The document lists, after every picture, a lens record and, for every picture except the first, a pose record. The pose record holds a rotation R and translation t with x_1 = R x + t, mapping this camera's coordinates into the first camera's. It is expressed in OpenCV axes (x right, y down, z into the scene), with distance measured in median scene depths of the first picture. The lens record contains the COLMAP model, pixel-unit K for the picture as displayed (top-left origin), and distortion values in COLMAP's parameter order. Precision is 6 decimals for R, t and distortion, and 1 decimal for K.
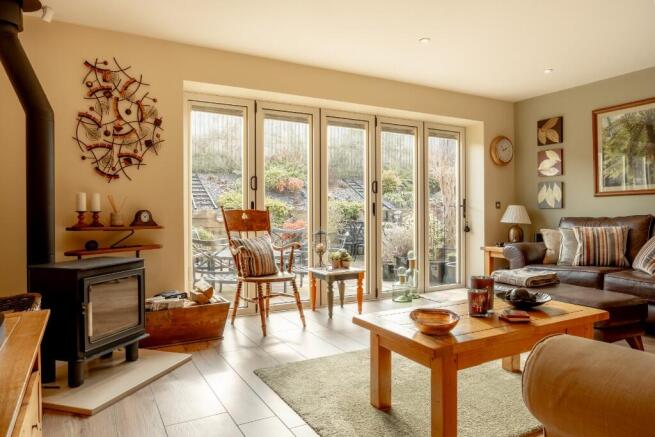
lens RADIAL K [[444.4, 0, 327.7], [0, 444.4, 216.3], [0, 0, 1]] dist [-0.002120, 0.002225]
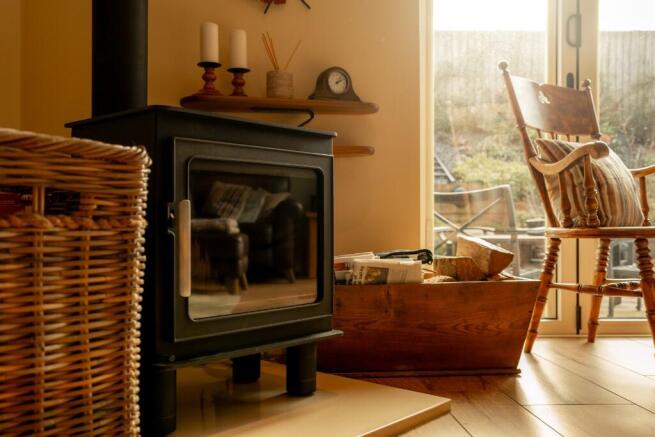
lens RADIAL K [[671.8, 0, 327.5], [0, 671.8, 219.6], [0, 0, 1]] dist [-0.012483, 0.000000]
pose [[0.917162, 0.006717, -0.398459, -0.112755], [-0.012868, 0.999836, -0.012766, 0.107965], [0.398308, 0.016836, 0.917097, 0.283948]]
